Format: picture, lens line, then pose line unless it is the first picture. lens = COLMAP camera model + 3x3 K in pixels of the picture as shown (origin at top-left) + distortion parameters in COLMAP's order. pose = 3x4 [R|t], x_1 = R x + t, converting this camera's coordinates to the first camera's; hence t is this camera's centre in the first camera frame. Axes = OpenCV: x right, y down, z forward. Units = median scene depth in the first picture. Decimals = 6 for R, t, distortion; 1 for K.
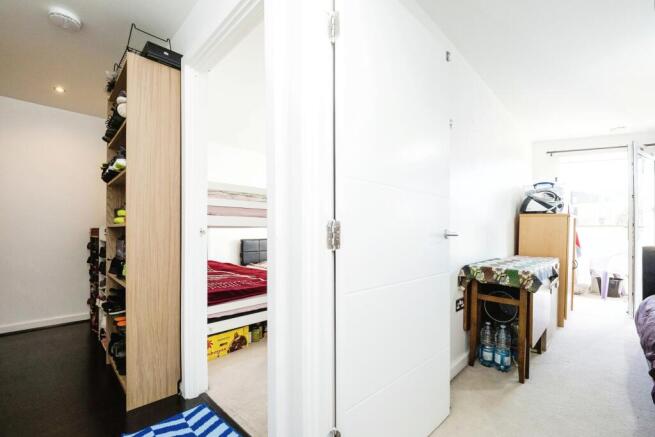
lens RADIAL K [[288.7, 0, 325.3], [0, 288.7, 228.8], [0, 0, 1]] dist [-0.012848, 0.000224]
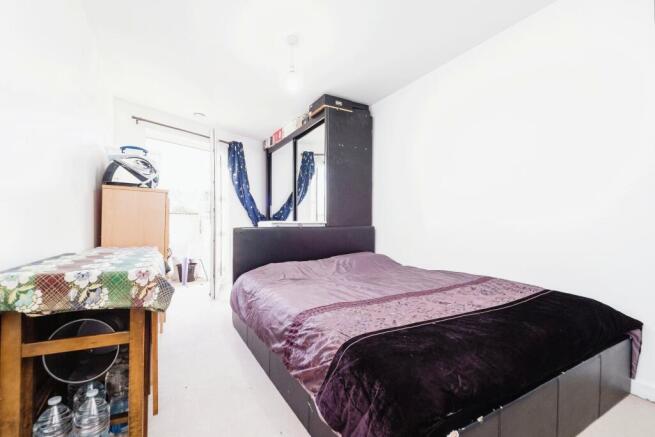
lens RADIAL K [[288.7, 0, 325.3], [0, 288.7, 228.8], [0, 0, 1]] dist [-0.012848, 0.000224]
pose [[0.265704, -0.012233, 0.963977, 0.182207], [-0.006641, 0.999873, 0.014519, 0.039150], [-0.964032, -0.010260, 0.265589, 0.339760]]
